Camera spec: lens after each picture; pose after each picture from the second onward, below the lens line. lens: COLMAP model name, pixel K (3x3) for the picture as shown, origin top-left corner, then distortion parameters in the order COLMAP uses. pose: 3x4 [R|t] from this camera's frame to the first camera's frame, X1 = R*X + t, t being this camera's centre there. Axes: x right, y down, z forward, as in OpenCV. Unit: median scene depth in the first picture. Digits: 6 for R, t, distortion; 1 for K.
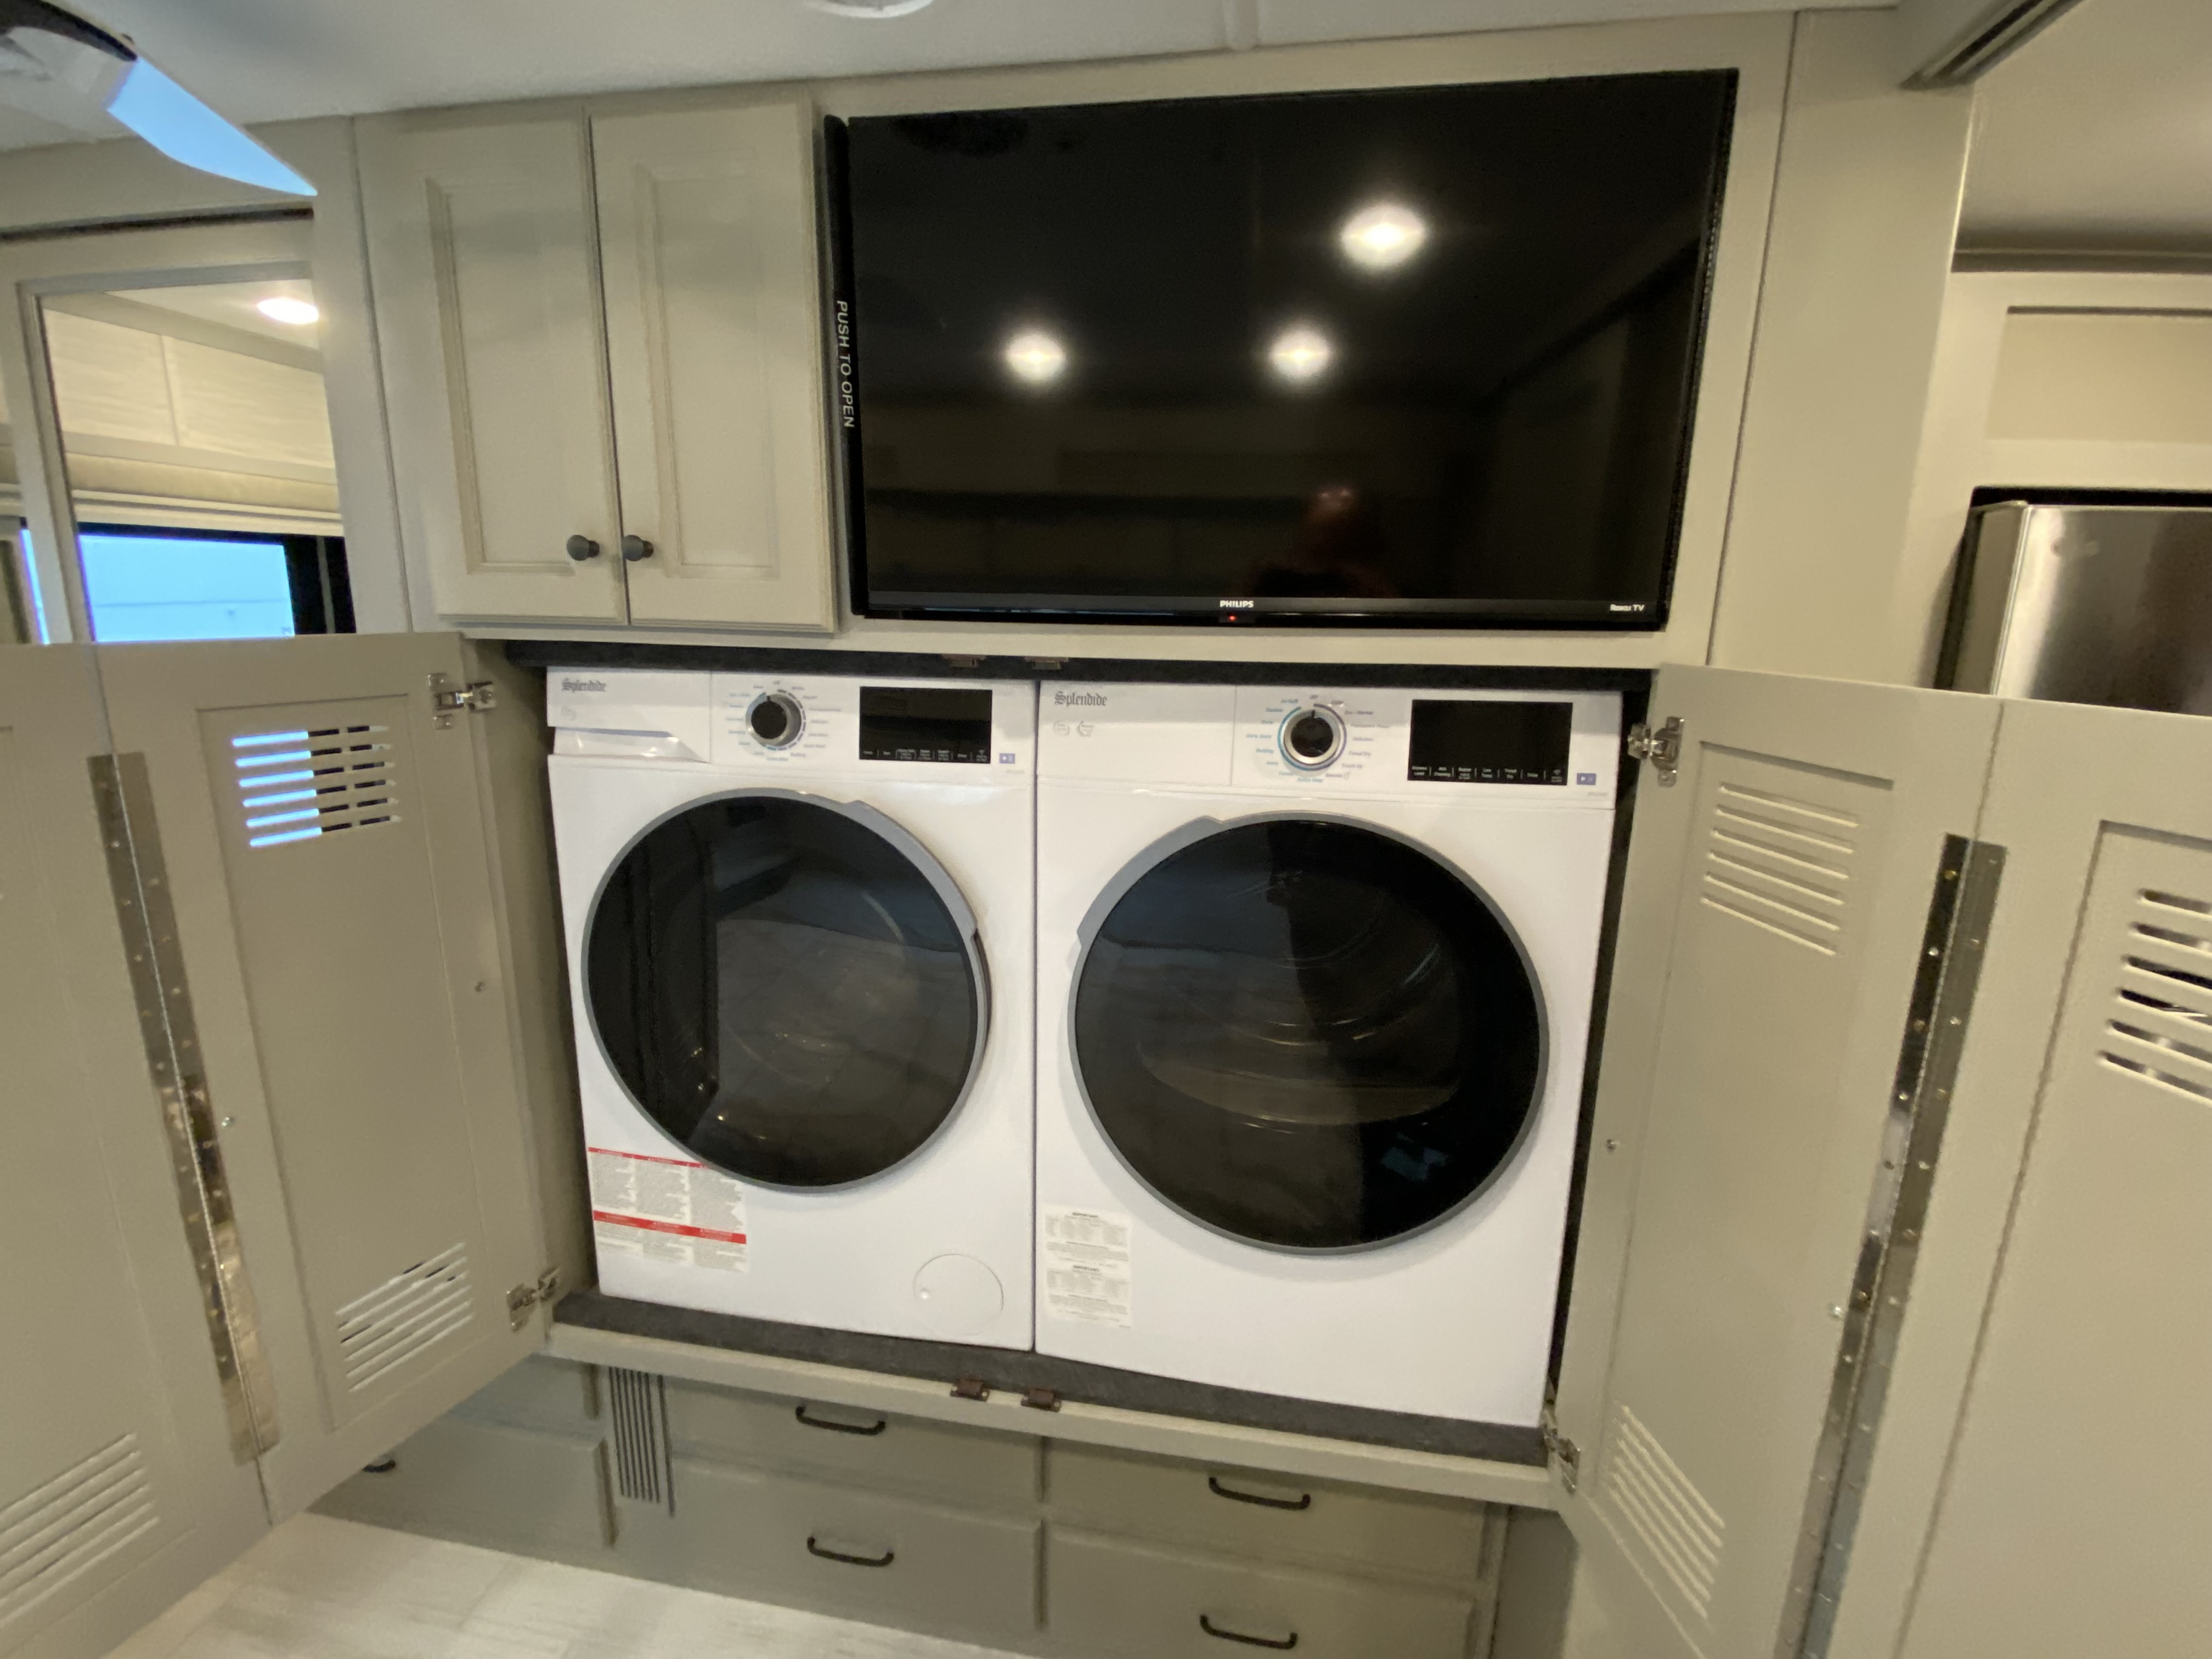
lens RADIAL K [[1039.6, 0, 1097.7], [0, 1039.6, 834.3], [0, 0, 1]] dist [0.020025, -0.021502]
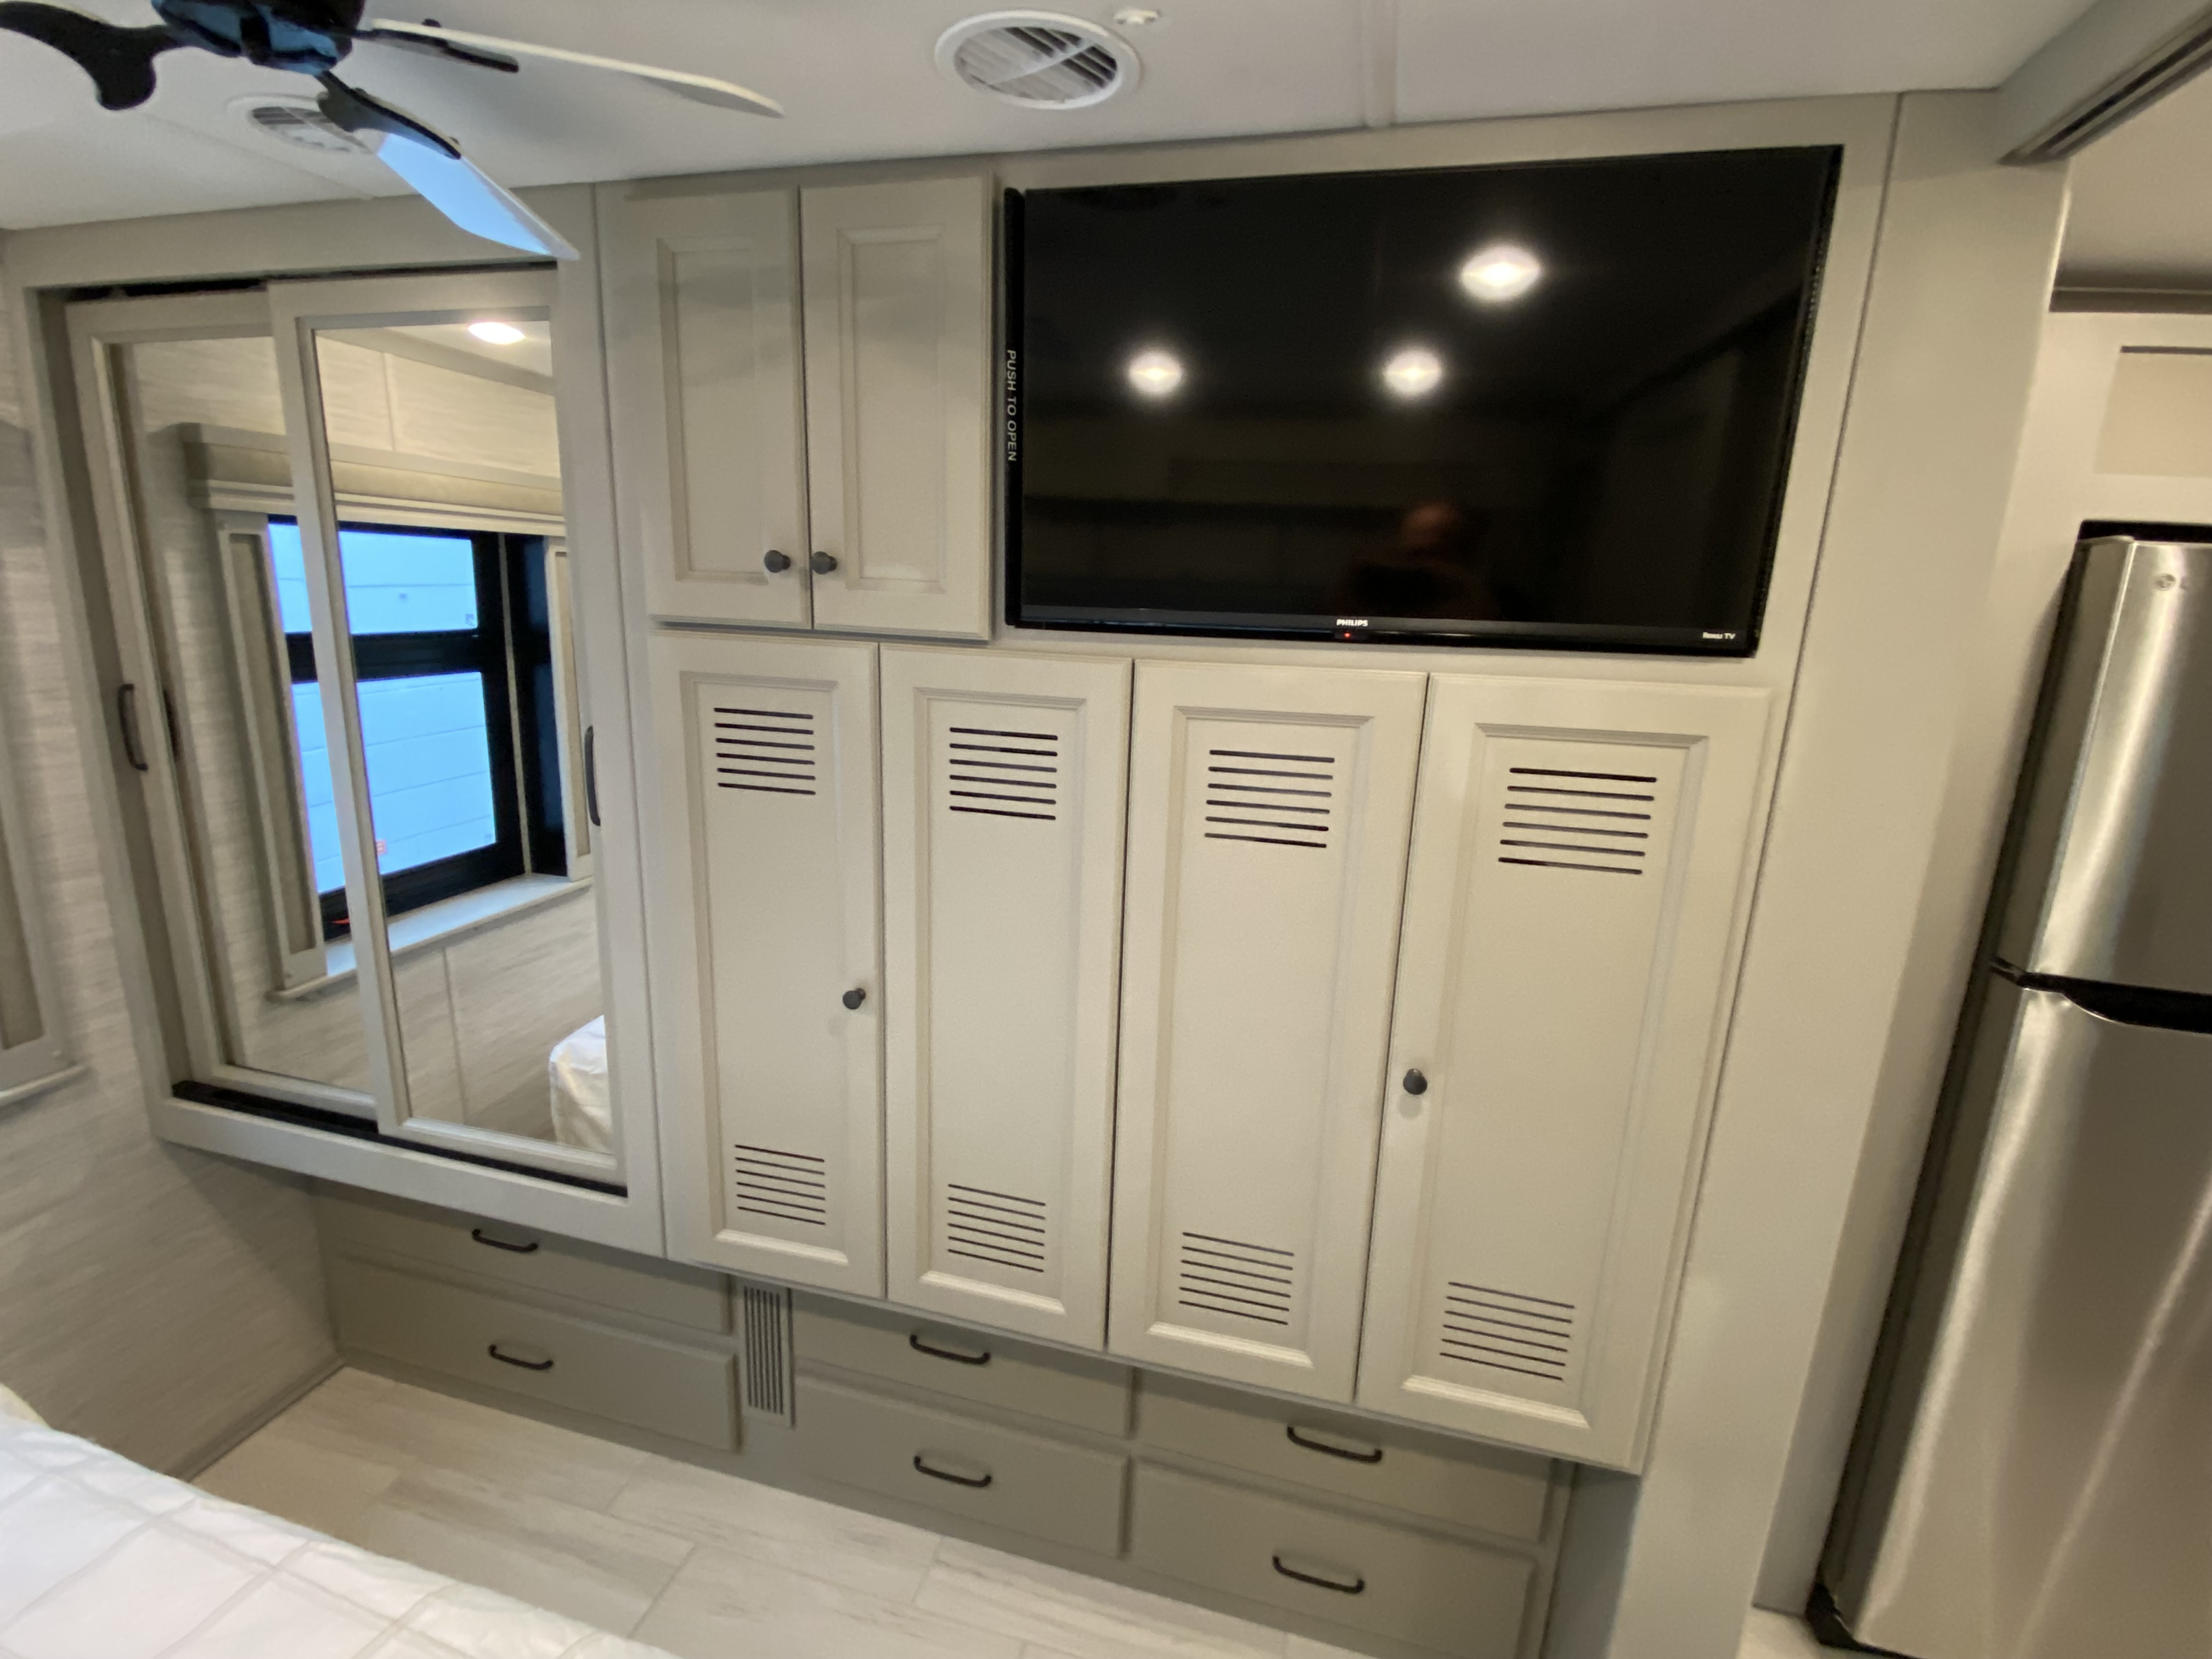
lens RADIAL K [[1037.4, 0, 1096.4], [0, 1037.4, 835.5], [0, 0, 1]] dist [0.027879, -0.028517]
pose [[0.996177, 0.039007, -0.078162, -0.039740], [-0.038493, 0.999226, 0.008077, 0.005412], [0.078417, -0.005037, 0.996908, -0.120053]]
